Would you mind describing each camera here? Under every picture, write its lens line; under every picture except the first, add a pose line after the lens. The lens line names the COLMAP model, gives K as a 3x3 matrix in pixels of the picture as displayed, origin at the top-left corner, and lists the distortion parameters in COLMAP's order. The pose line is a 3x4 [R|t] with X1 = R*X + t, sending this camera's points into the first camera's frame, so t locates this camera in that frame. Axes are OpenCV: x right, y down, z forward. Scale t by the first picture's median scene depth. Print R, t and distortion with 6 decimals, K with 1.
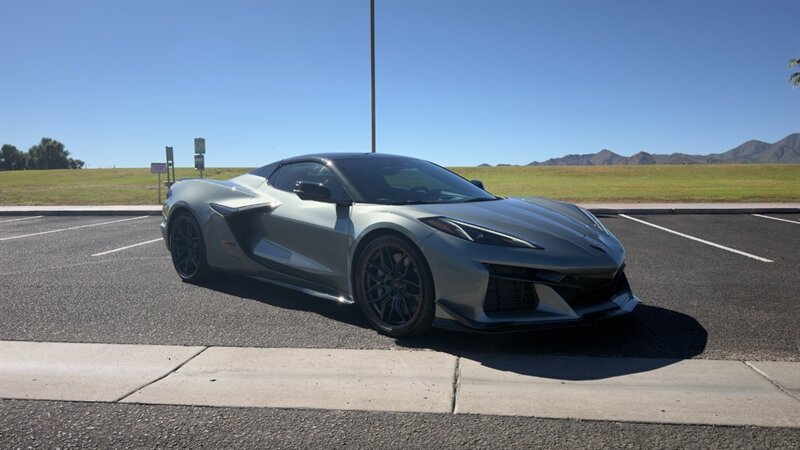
lens RADIAL K [[567.5, 0, 397.8], [0, 567.5, 217.0], [0, 0, 1]] dist [0.050269, -0.063008]
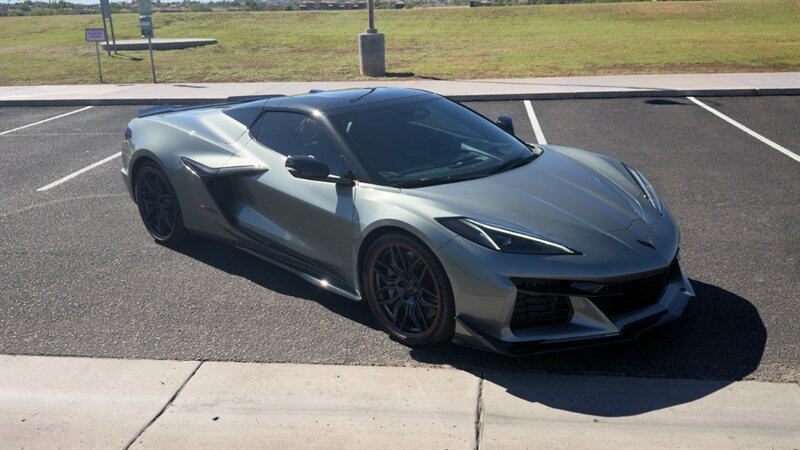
lens RADIAL K [[713.9, 0, 391.4], [0, 713.9, 227.3], [0, 0, 1]] dist [0.113836, -0.204257]
pose [[0.999664, -0.017052, -0.019507, -0.006335], [0.021049, 0.973501, 0.227714, -0.164775], [0.015107, -0.228048, 0.973533, -0.037098]]
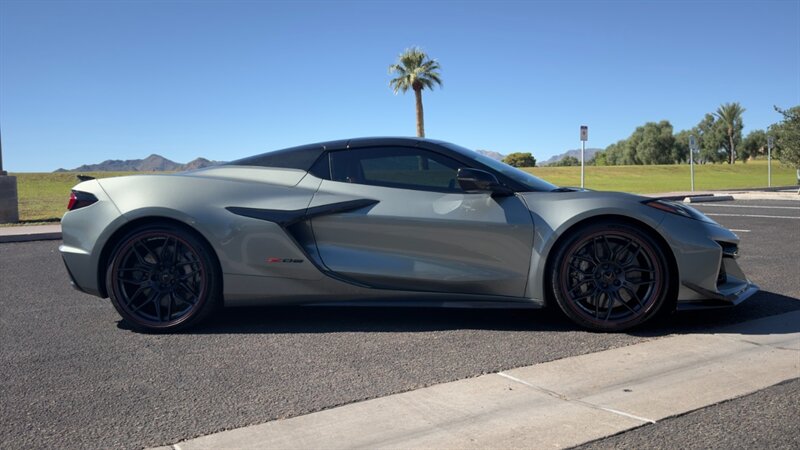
lens RADIAL K [[713.9, 0, 398.1], [0, 713.9, 226.0], [0, 0, 1]] dist [0.113836, -0.204257]
pose [[0.779484, -0.050929, 0.624348, -0.742994], [0.062742, 0.998025, 0.003079, 0.009345], [-0.623272, 0.036773, 0.781140, 0.218041]]
